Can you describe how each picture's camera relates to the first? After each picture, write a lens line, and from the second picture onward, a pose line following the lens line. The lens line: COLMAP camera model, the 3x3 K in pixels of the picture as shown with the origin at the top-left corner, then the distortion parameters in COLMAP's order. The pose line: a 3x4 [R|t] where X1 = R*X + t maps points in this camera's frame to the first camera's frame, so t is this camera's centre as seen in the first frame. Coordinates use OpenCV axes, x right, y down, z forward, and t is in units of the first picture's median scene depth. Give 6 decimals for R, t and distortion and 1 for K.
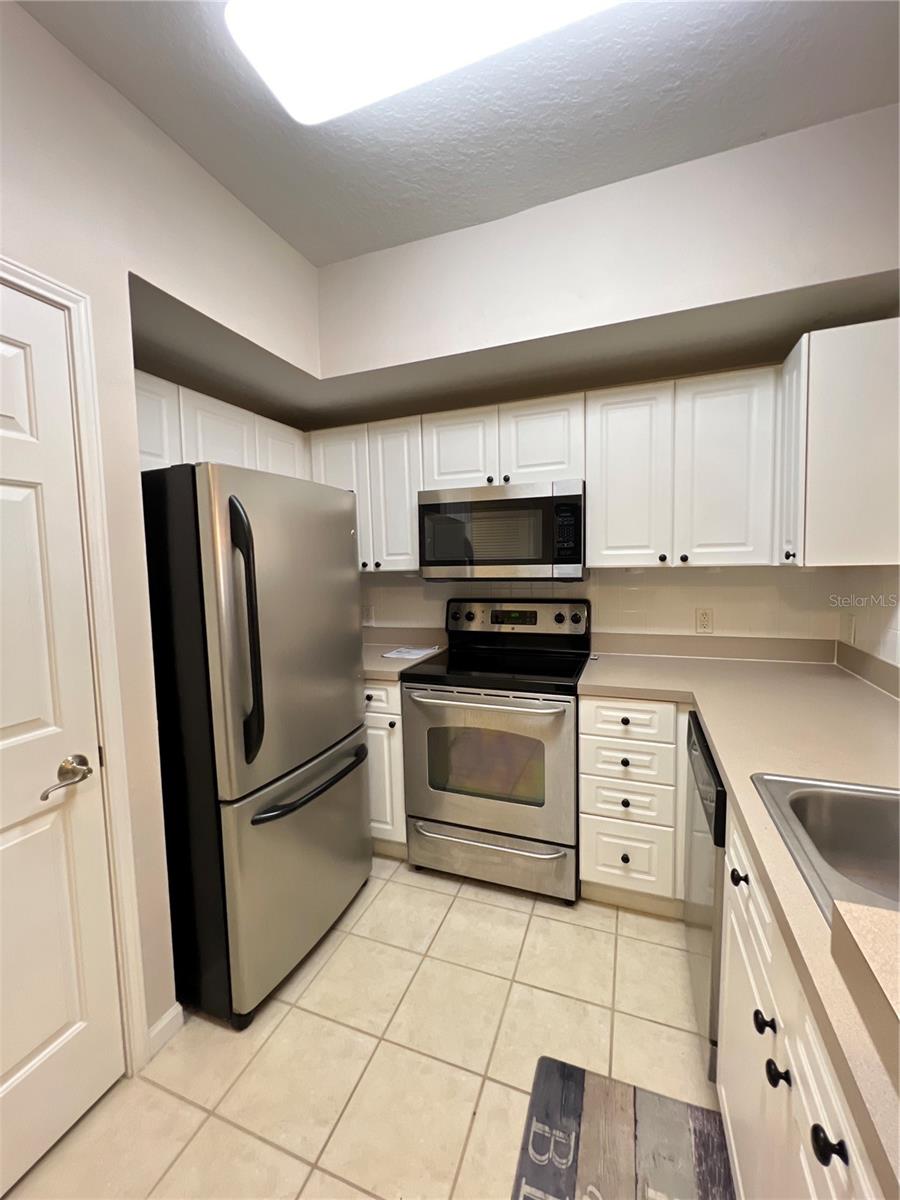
lens RADIAL K [[480.9, 0, 450.7], [0, 480.9, 596.9], [0, 0, 1]] dist [-0.007648, 0.001289]
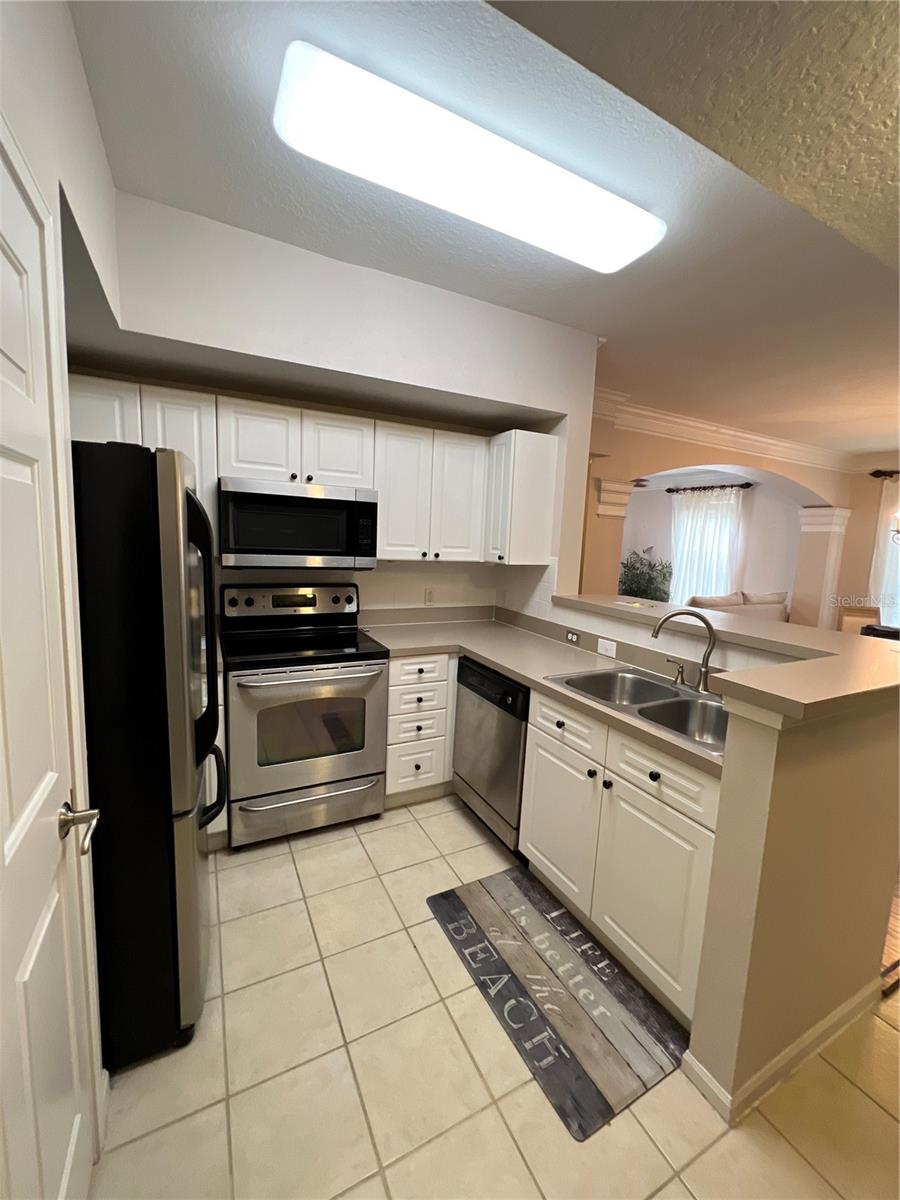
lens RADIAL K [[480.9, 0, 453.2], [0, 480.9, 598.5], [0, 0, 1]] dist [-0.007648, 0.001289]
pose [[0.662408, -0.045025, 0.747789, -0.596322], [0.000092, 0.998197, 0.060021, -0.038477], [-0.749143, -0.039689, 0.661218, -0.003290]]
